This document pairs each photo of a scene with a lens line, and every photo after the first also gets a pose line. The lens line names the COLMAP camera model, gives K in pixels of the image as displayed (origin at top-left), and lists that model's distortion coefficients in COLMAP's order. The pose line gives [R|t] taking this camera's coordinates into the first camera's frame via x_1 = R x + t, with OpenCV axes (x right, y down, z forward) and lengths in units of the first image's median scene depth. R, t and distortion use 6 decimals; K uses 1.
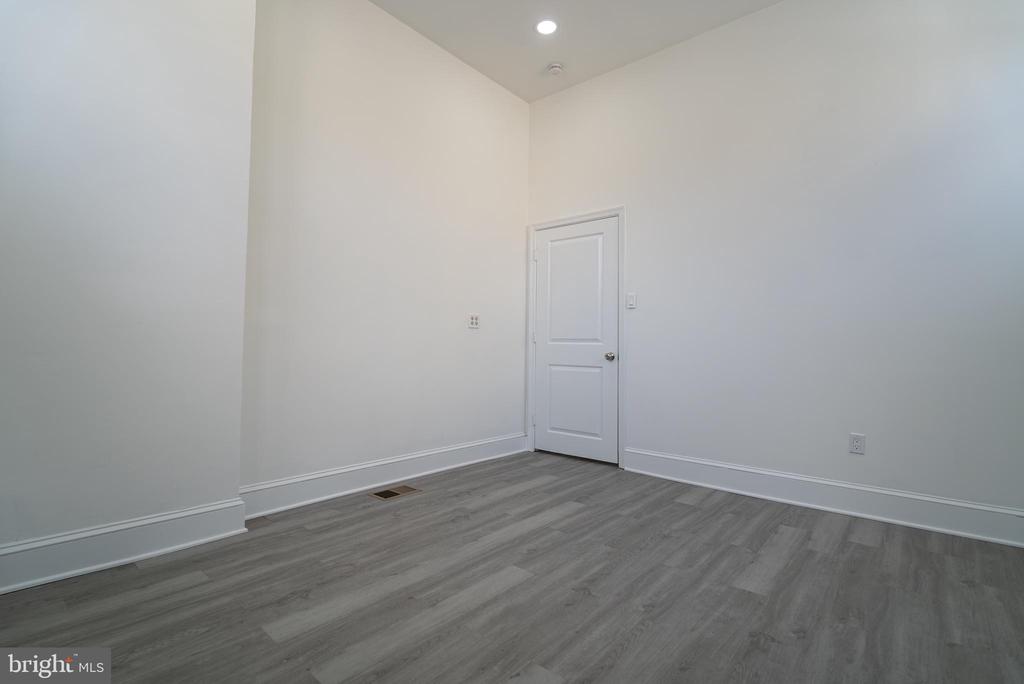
lens RADIAL K [[478.6, 0, 506.8], [0, 478.6, 335.5], [0, 0, 1]] dist [0.002724, -0.005895]
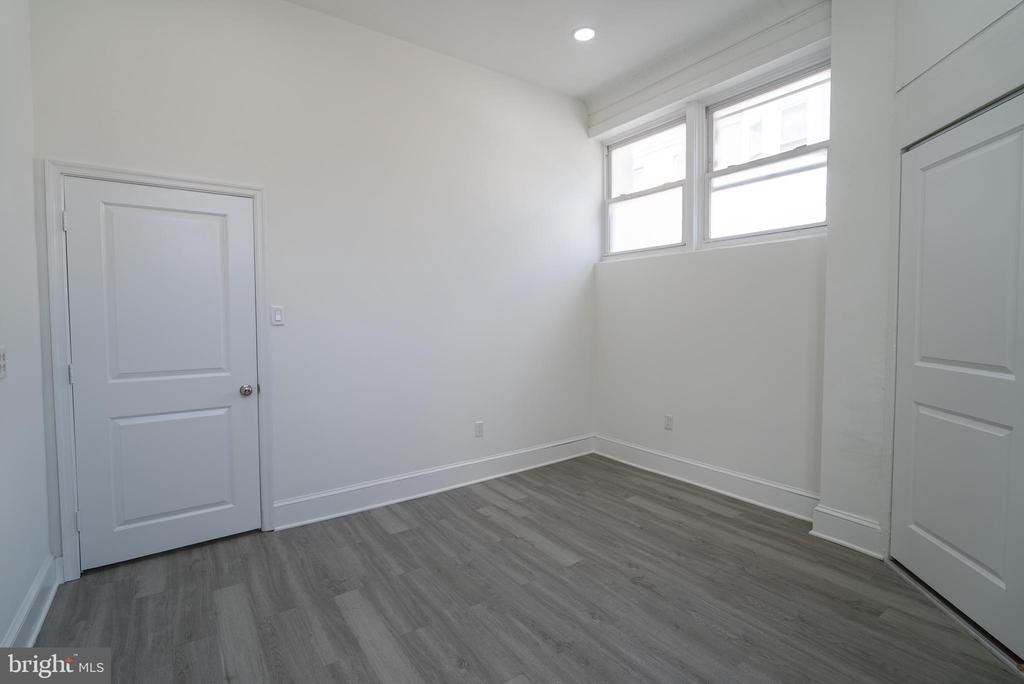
lens RADIAL K [[479.2, 0, 519.7], [0, 479.2, 333.9], [0, 0, 1]] dist [0.004027, -0.005579]
pose [[0.226335, -0.057311, 0.972362, -0.713350], [-0.015084, 0.997942, 0.062330, -0.169002], [-0.973933, -0.028774, 0.225004, 0.768634]]
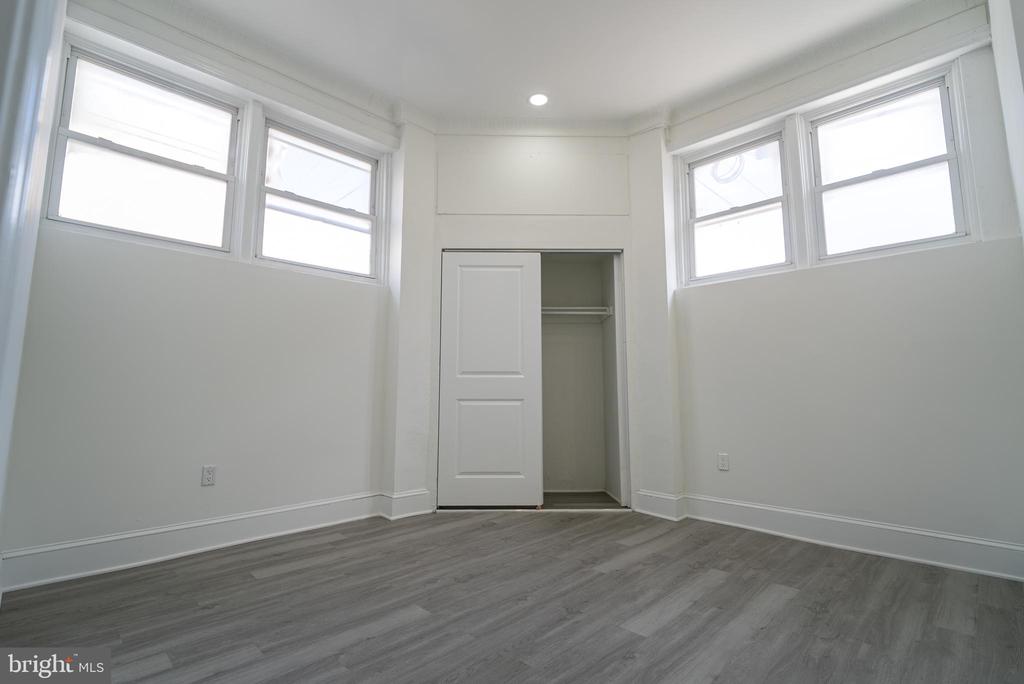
lens RADIAL K [[478.6, 0, 506.8], [0, 478.6, 335.5], [0, 0, 1]] dist [0.002724, -0.005895]
pose [[-0.997086, -0.009255, 0.075727, 0.204673], [-0.019701, 0.990182, -0.138386, 0.044063], [-0.073702, -0.139475, -0.987479, 1.934692]]
